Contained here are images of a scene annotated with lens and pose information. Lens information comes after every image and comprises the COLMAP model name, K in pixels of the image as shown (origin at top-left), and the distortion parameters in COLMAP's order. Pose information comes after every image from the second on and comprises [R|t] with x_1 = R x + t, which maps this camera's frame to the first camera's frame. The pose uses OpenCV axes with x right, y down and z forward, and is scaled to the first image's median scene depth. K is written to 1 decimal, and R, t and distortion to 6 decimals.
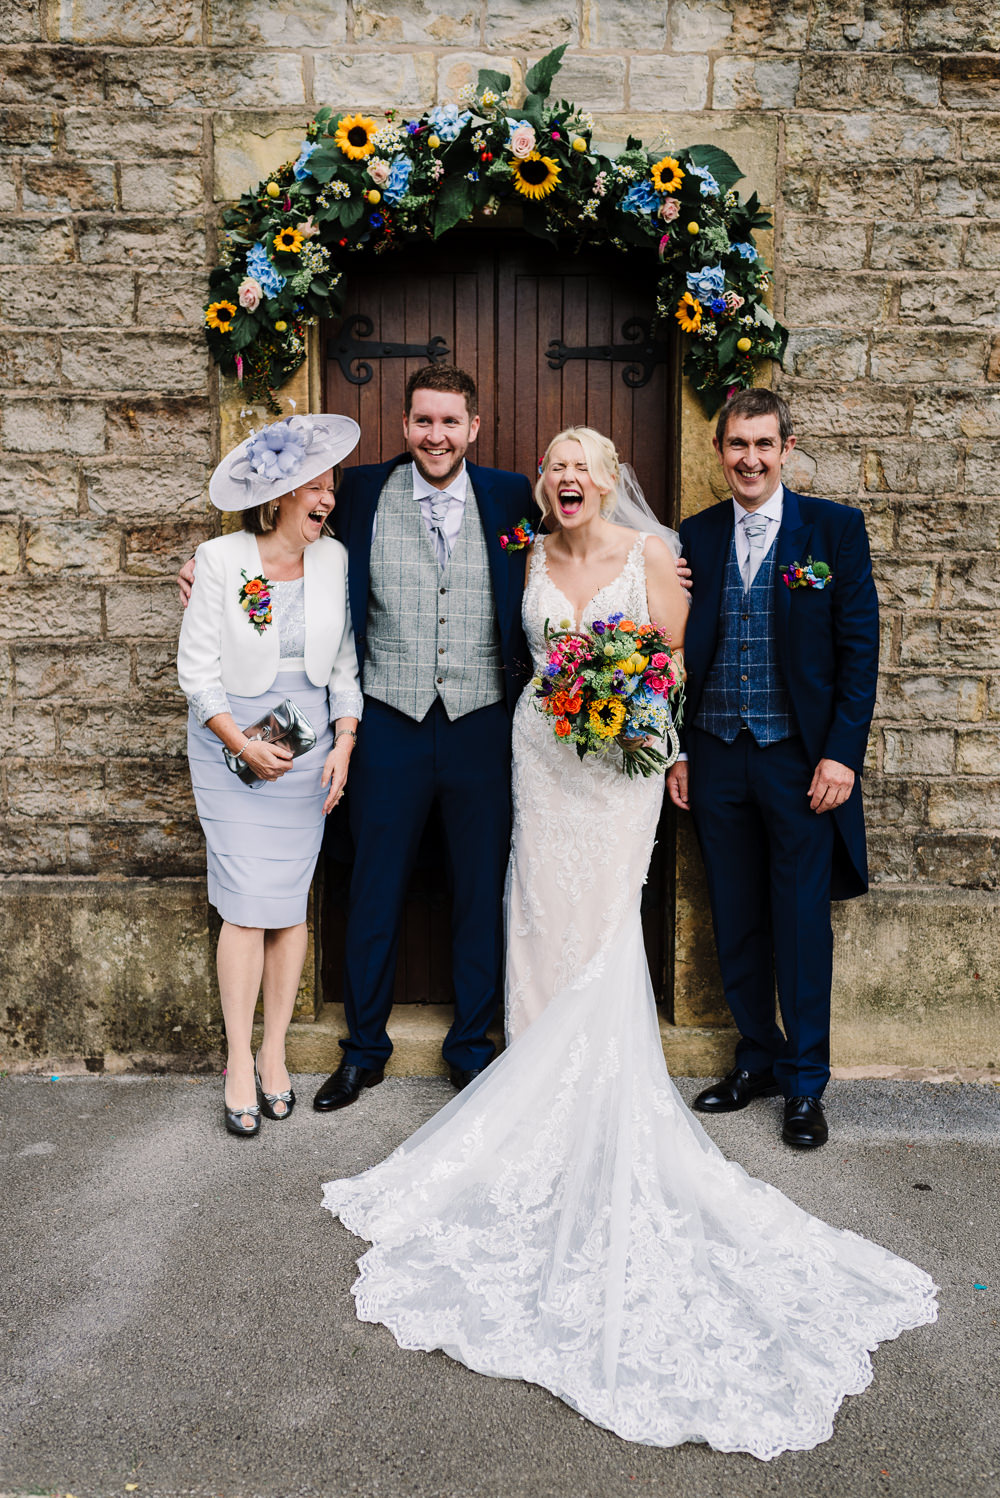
lens RADIAL K [[1526.1, 0, 504.9], [0, 1526.1, 792.6], [0, 0, 1]] dist [-0.000267, 0.007352]
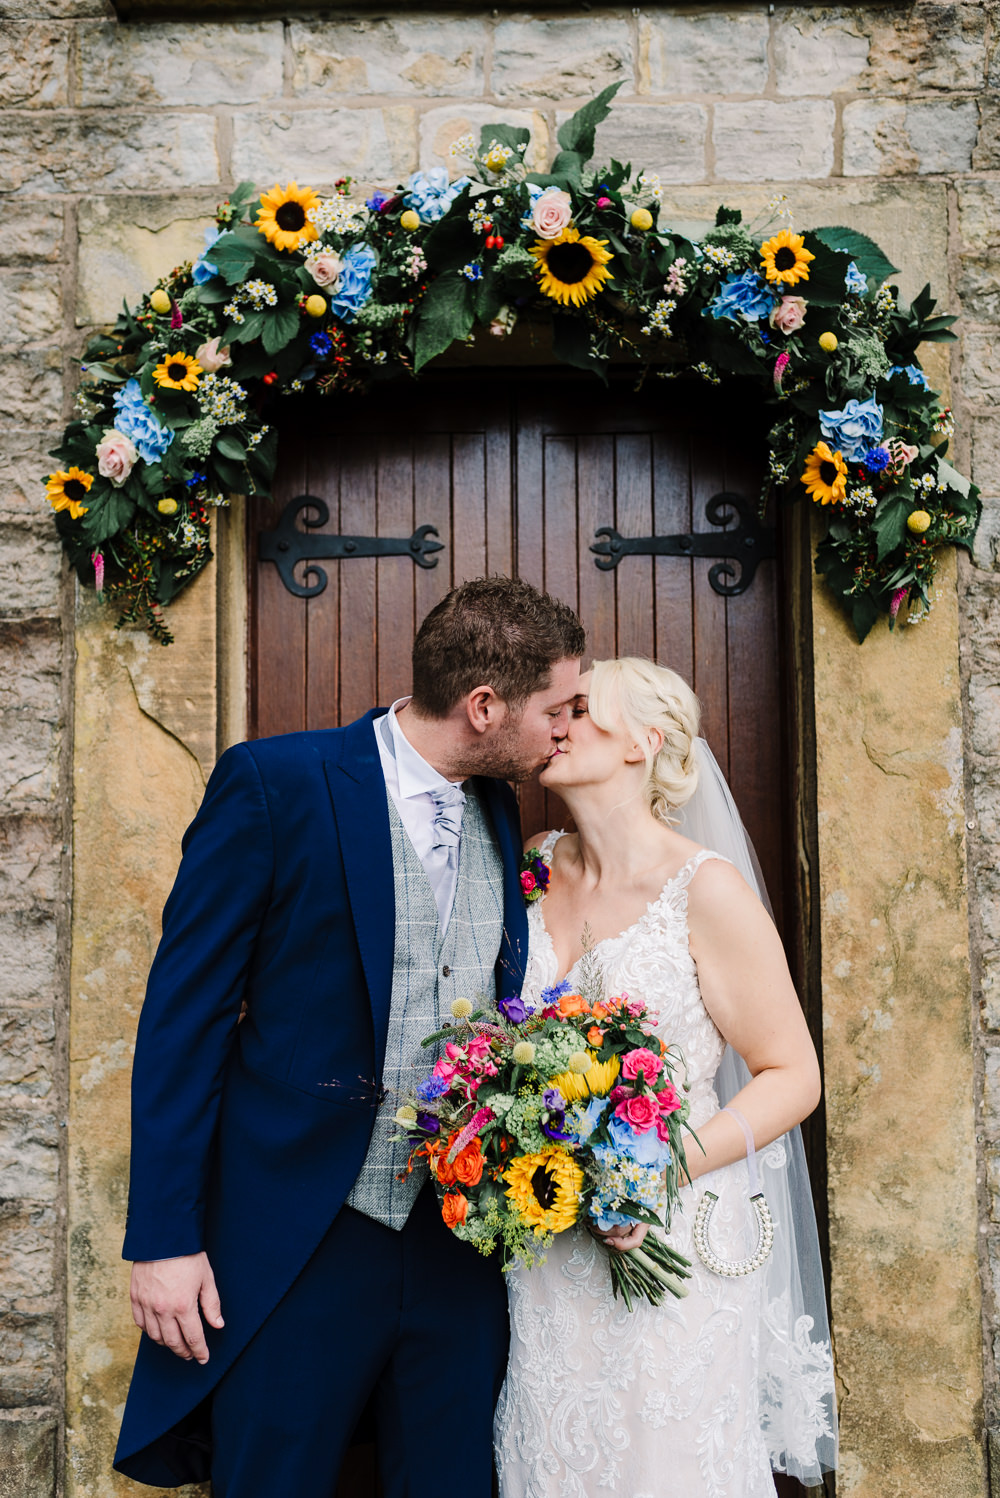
lens RADIAL K [[1454.3, 0, 494.3], [0, 1454.3, 744.6], [0, 0, 1]] dist [-0.004515, 0.011289]
pose [[0.999489, -0.012718, -0.029329, 0.002954], [0.007507, 0.985179, -0.171364, -0.105318], [0.031074, 0.171056, 0.984771, 0.429261]]
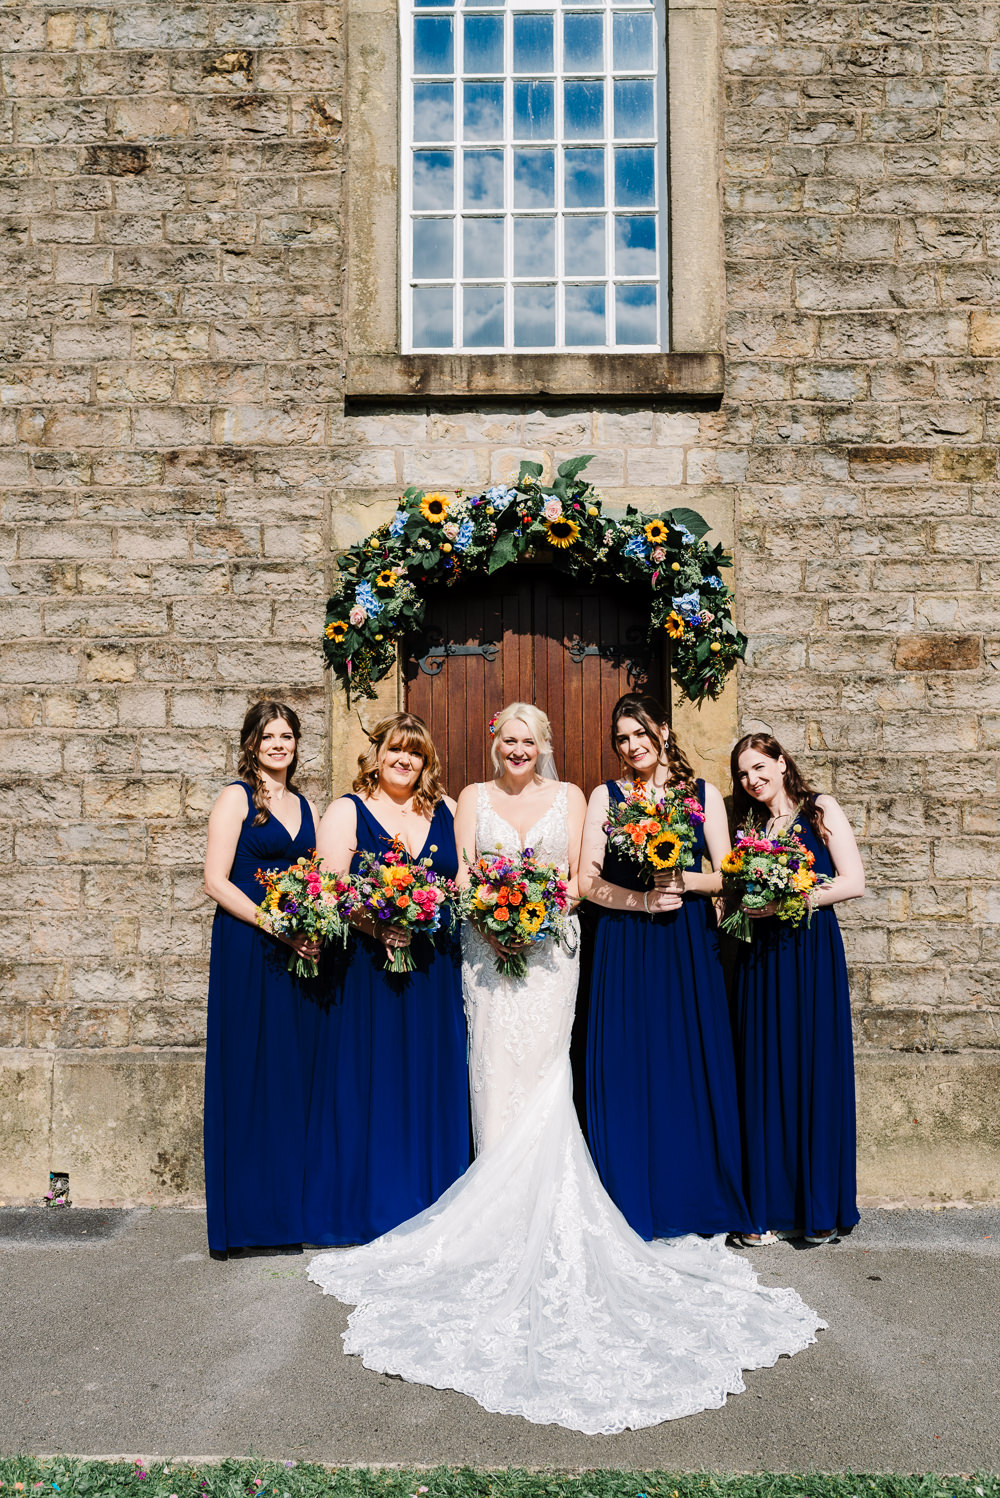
lens RADIAL K [[1437.9, 0, 500.0], [0, 1437.9, 749.0], [0, 0, 1]] dist [0.001945, 0.000718]
pose [[0.999919, -0.009917, -0.007961, -0.027711], [0.008292, 0.983062, -0.183087, 0.032488], [0.009642, 0.183006, 0.983065, -0.256253]]
